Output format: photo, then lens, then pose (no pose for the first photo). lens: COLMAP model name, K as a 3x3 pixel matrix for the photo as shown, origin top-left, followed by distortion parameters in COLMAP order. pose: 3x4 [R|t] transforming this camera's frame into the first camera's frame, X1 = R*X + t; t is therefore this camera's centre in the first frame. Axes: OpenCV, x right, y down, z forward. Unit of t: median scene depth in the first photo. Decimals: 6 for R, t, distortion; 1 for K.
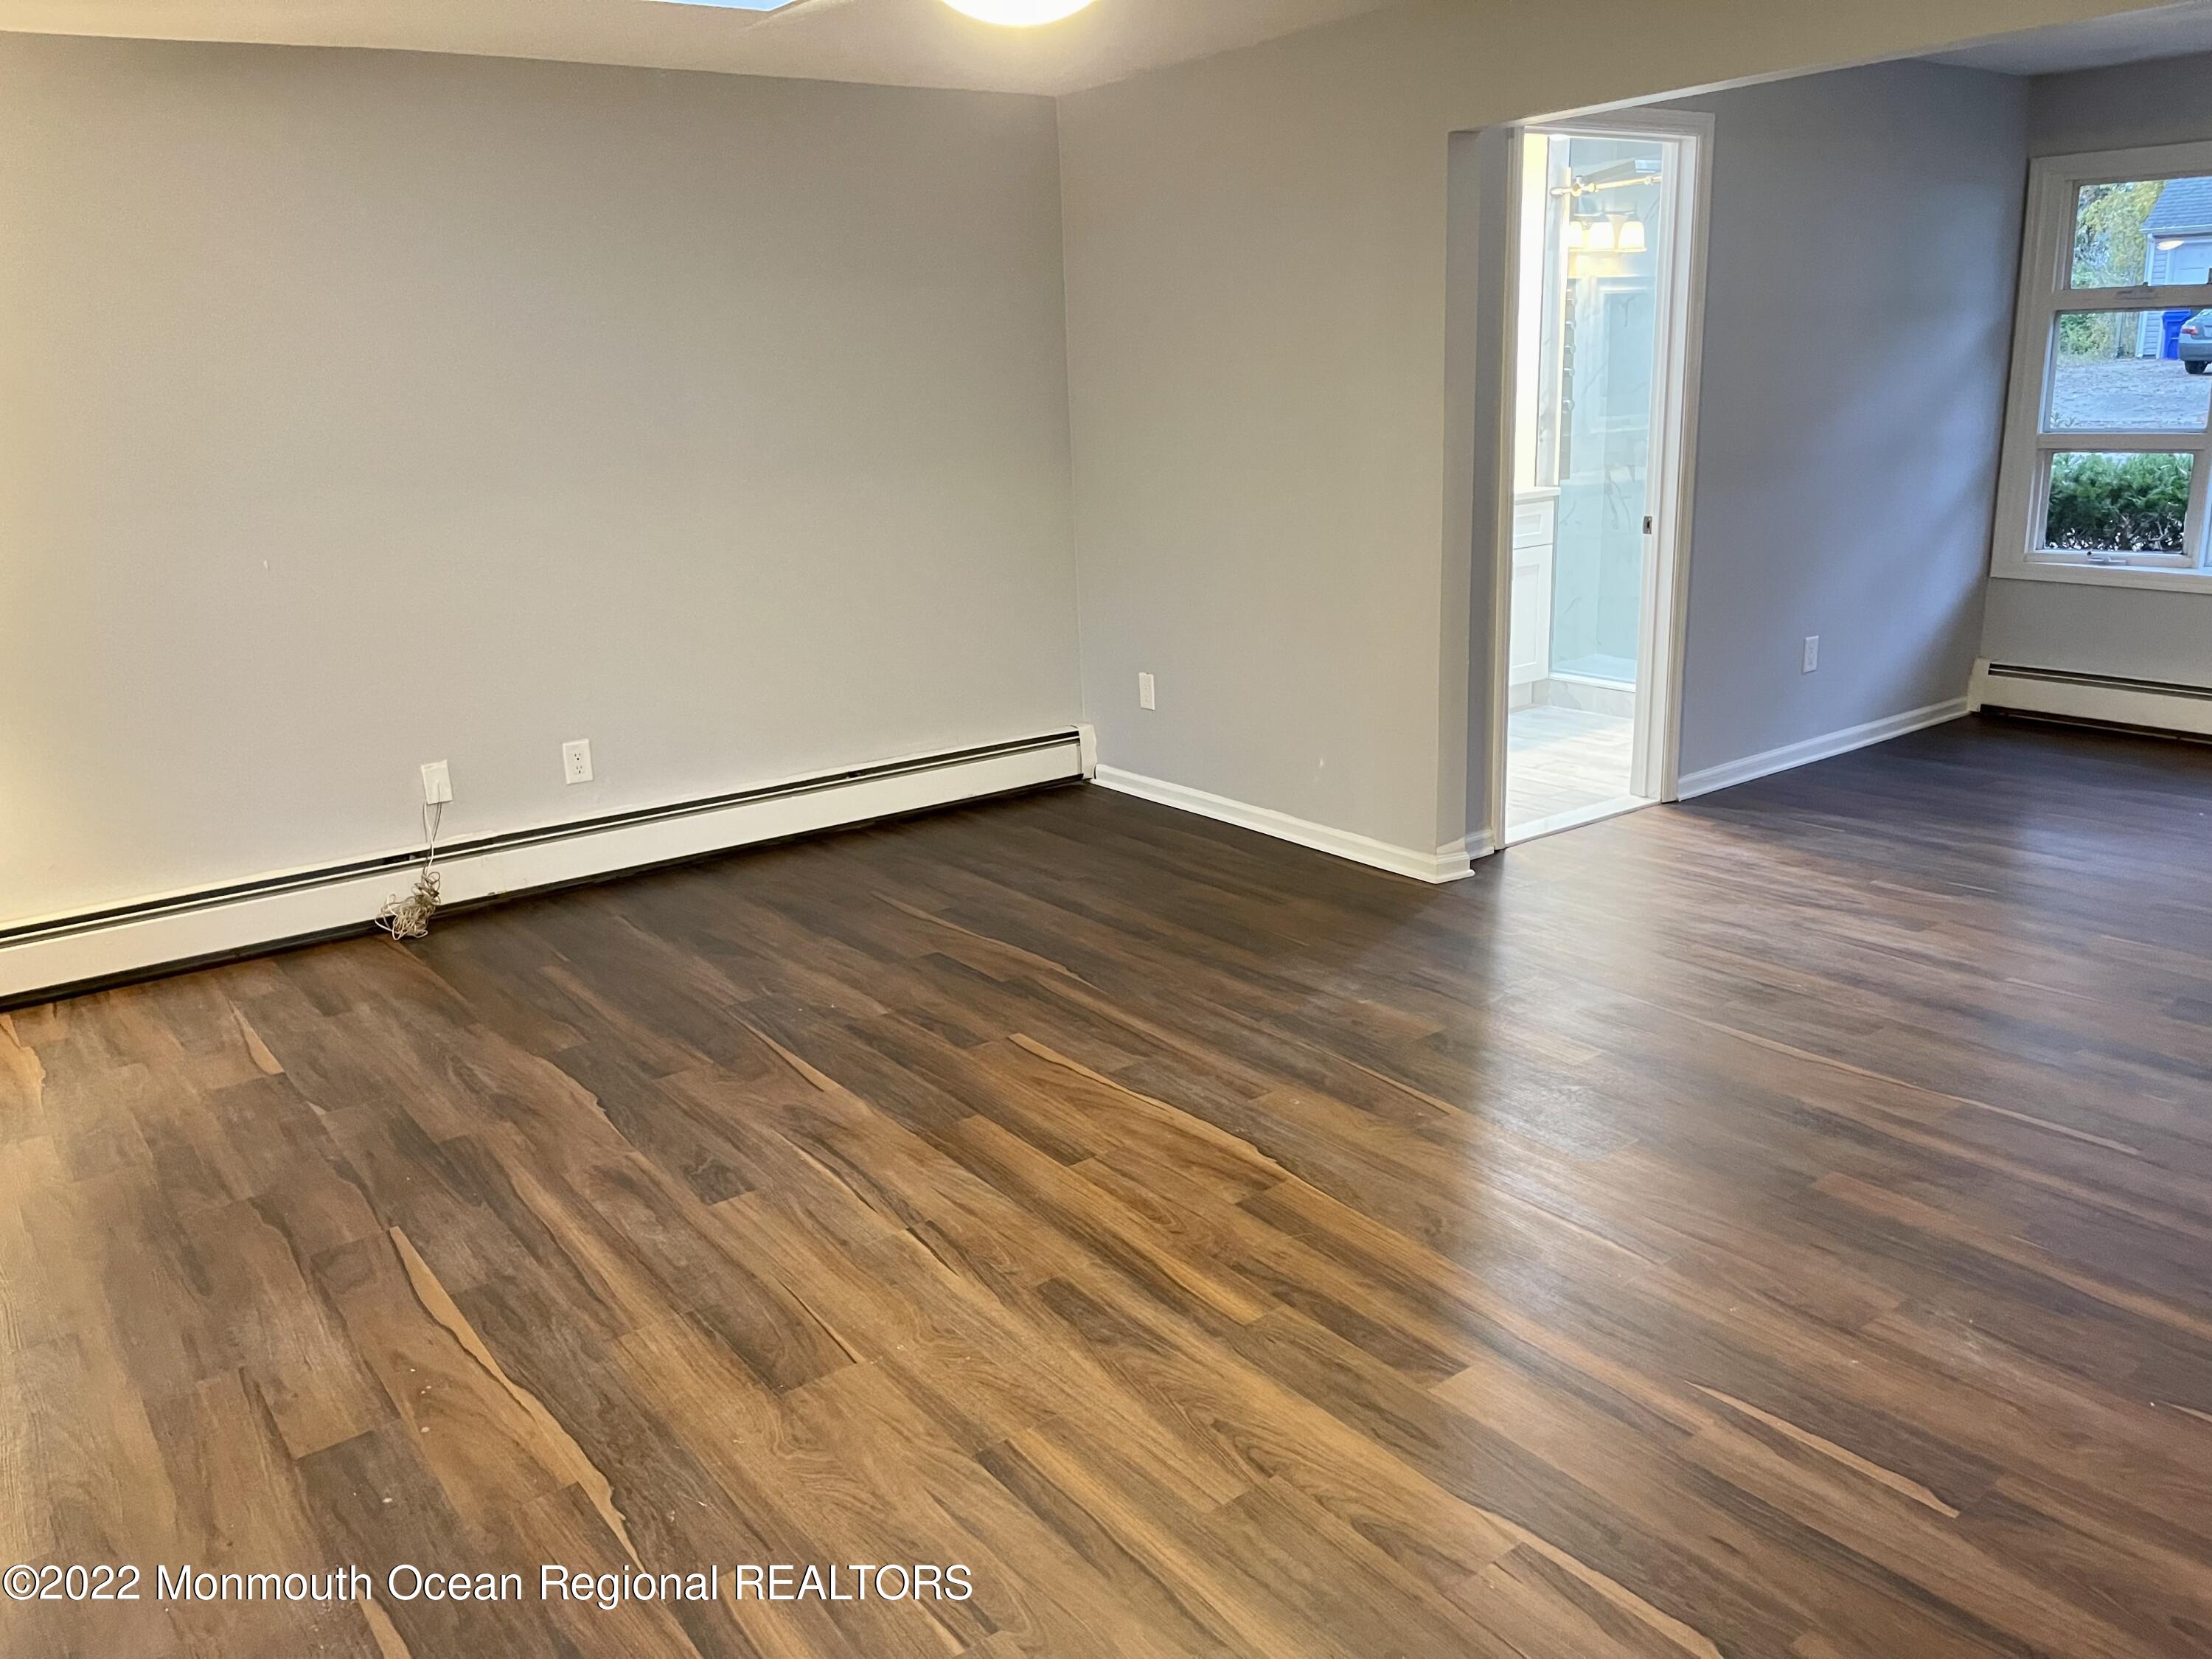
lens RADIAL K [[1676.4, 0, 1094.9], [0, 1676.4, 834.5], [0, 0, 1]] dist [0.045013, -0.026662]
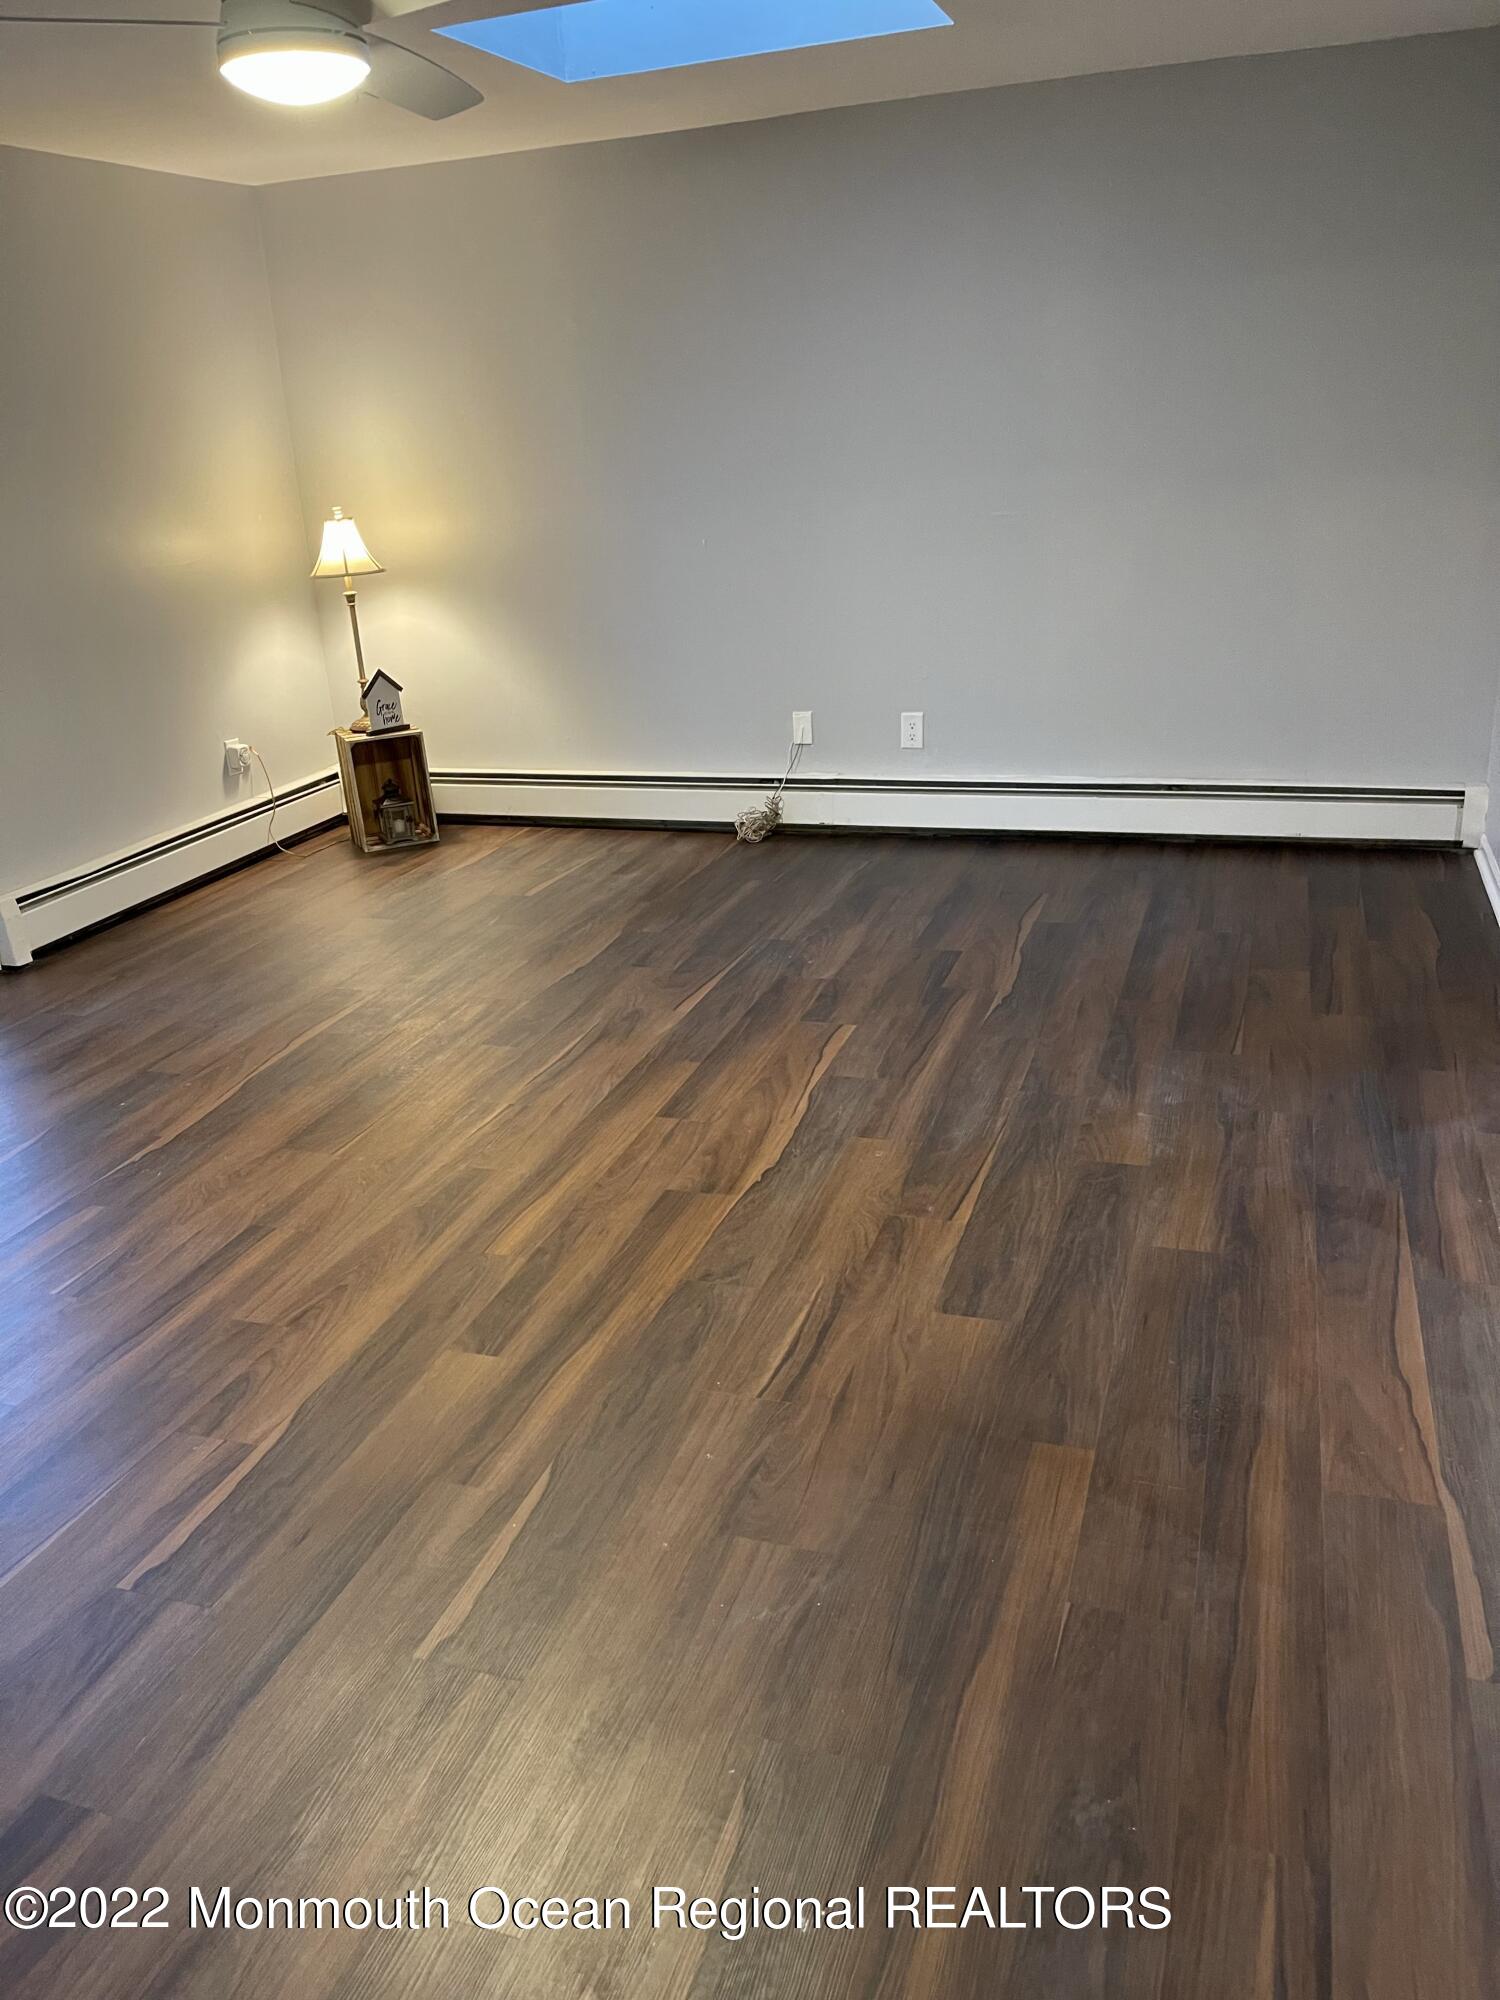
lens RADIAL K [[1515.8, 0, 739.9], [0, 1515.8, 998.7], [0, 0, 1]] dist [0.045013, -0.026662]
pose [[0.562229, 0.289353, -0.774708, 0.645573], [-0.187297, 0.957002, 0.221513, -0.097579], [0.805493, 0.020559, 0.592249, 0.348826]]
